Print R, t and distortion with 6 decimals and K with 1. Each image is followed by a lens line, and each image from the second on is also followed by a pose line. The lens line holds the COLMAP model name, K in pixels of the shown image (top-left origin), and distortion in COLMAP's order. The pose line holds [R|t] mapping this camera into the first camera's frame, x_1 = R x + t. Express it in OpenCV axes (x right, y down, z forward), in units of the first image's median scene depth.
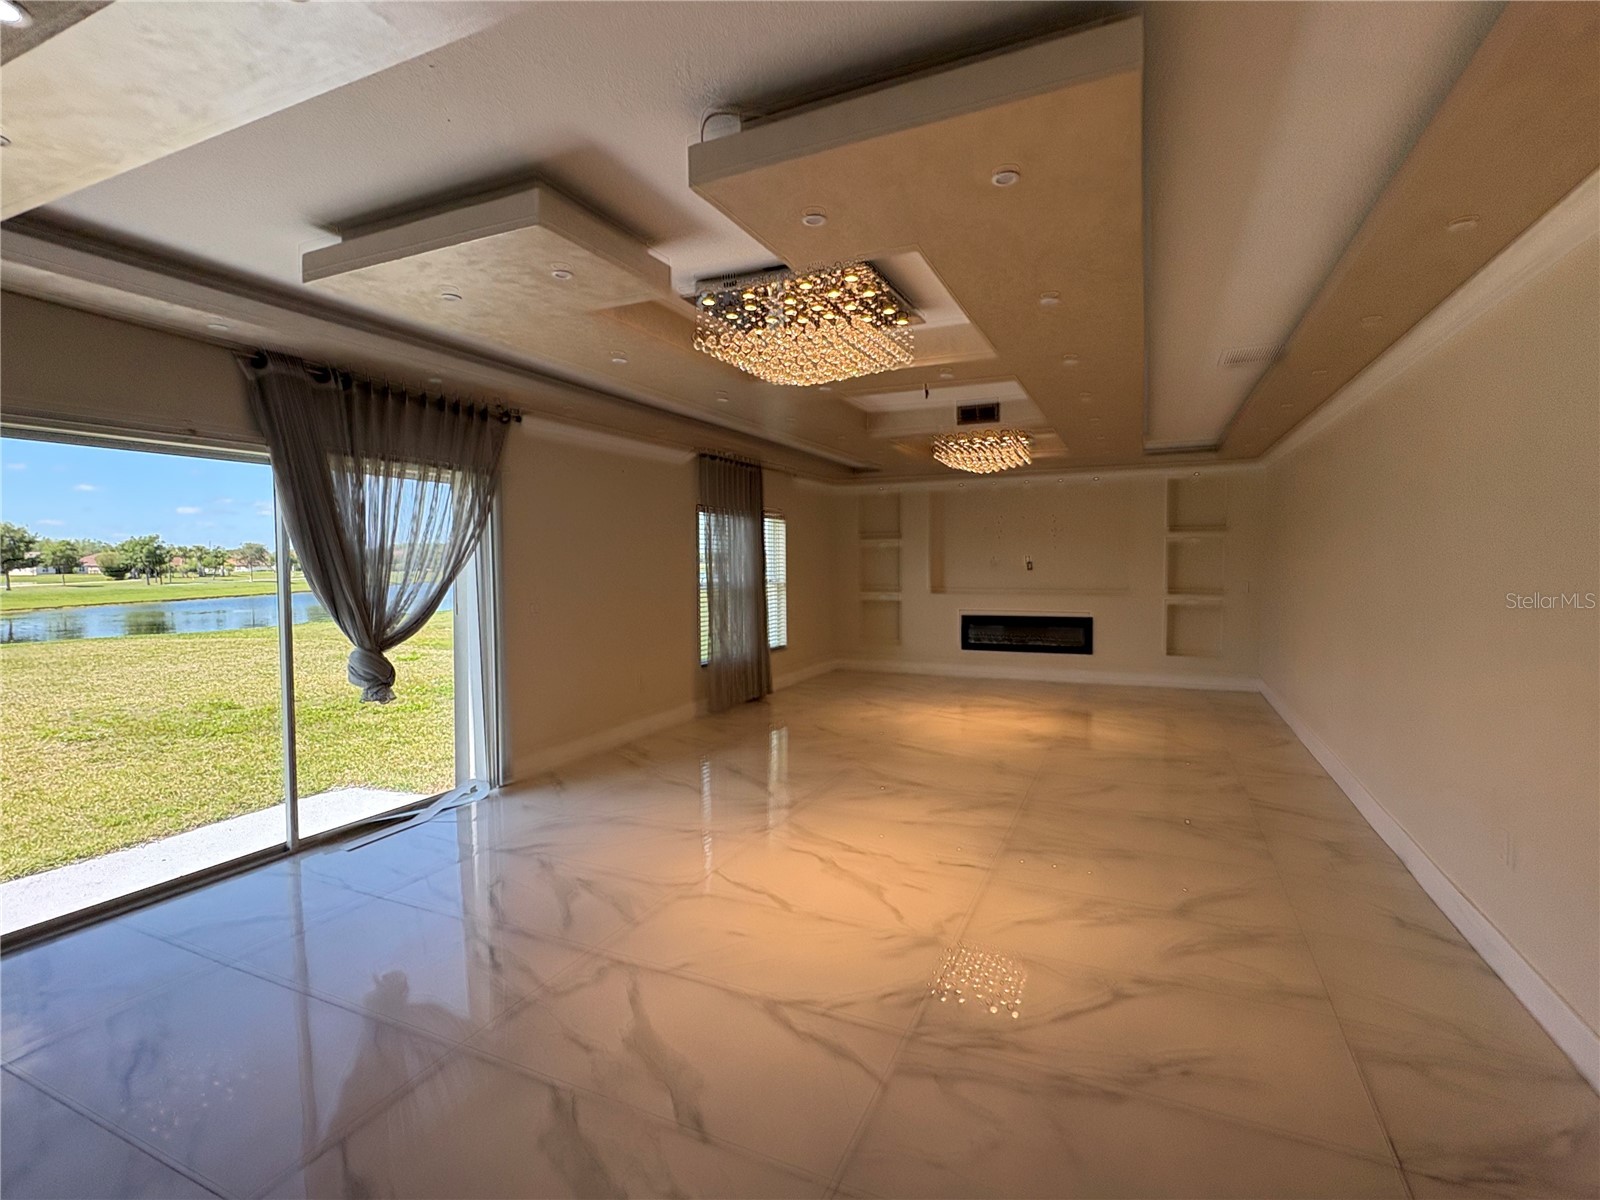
lens RADIAL K [[755.1, 0, 800.0], [0, 755.1, 600.0], [0, 0, 1]] dist [-0.000111, 0.000445]
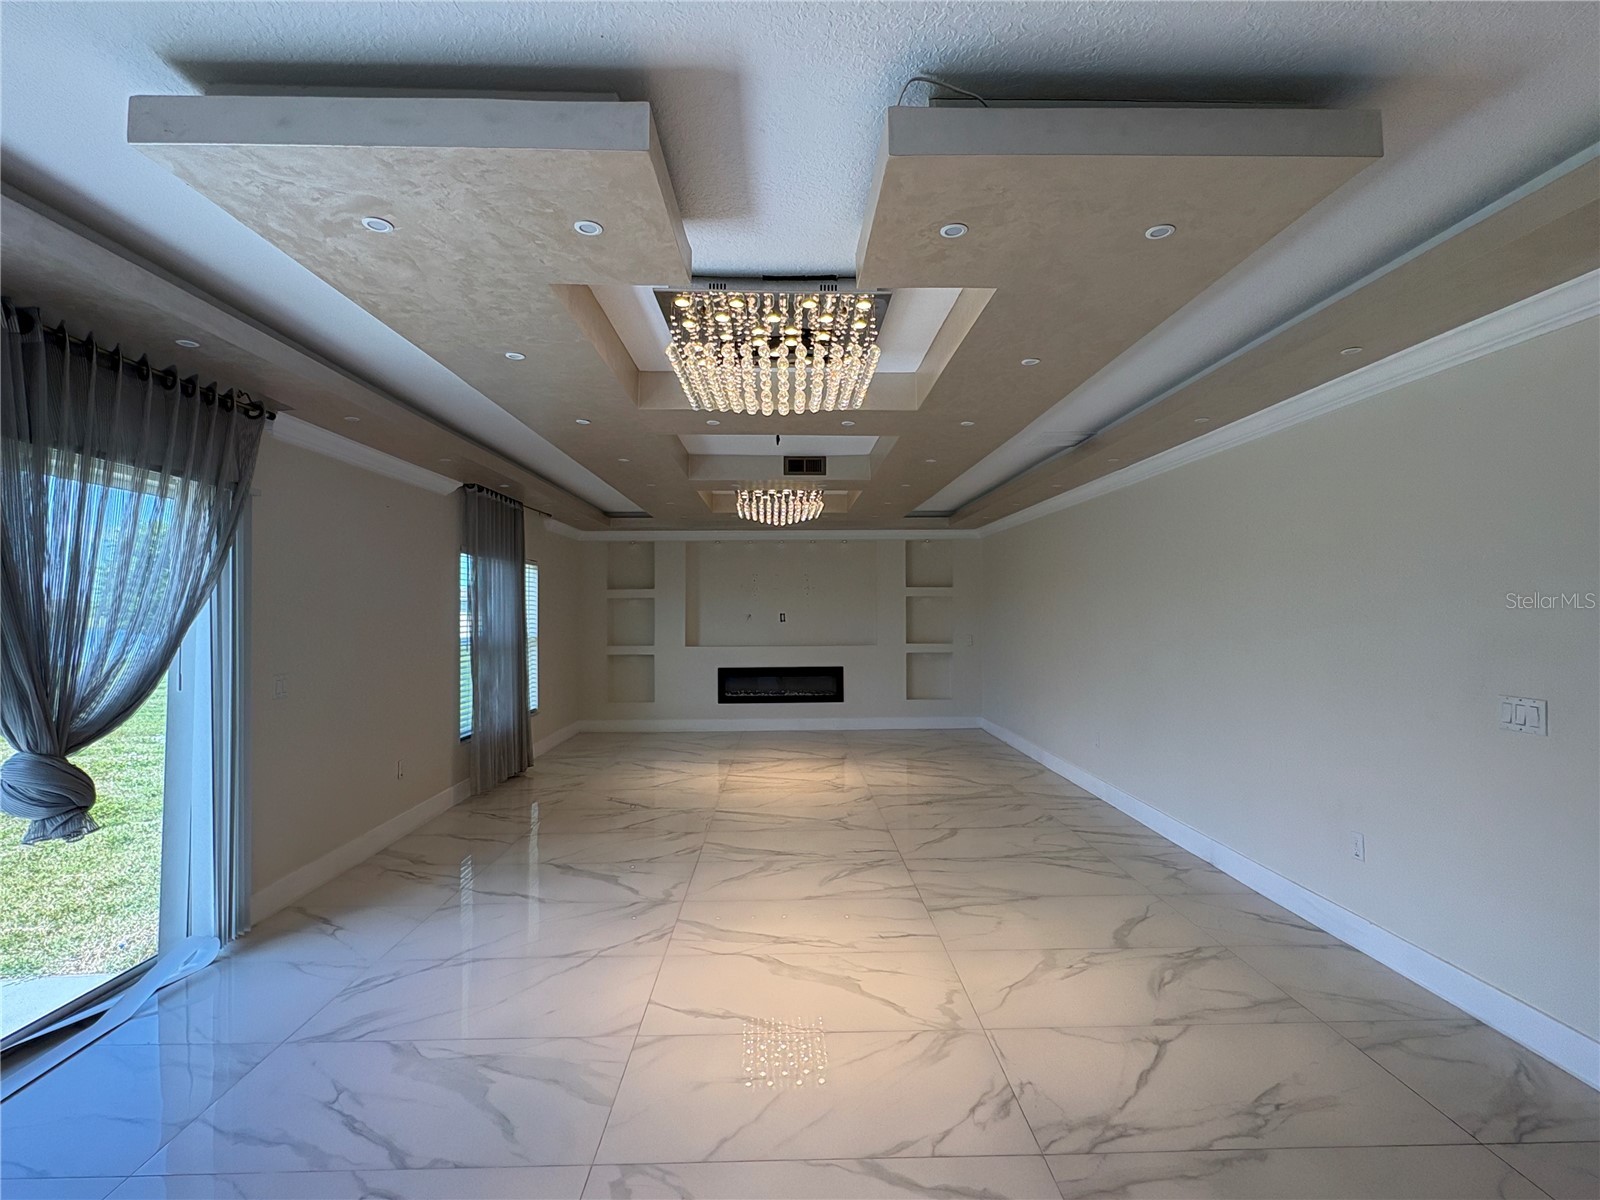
lens RADIAL K [[755.1, 0, 800.0], [0, 755.1, 600.0], [0, 0, 1]] dist [-0.000111, 0.000445]
pose [[0.896920, 0.010444, 0.442069, -0.249185], [0.019797, 0.997770, -0.063738, -0.006776], [-0.441749, 0.065920, 0.894714, 0.145769]]
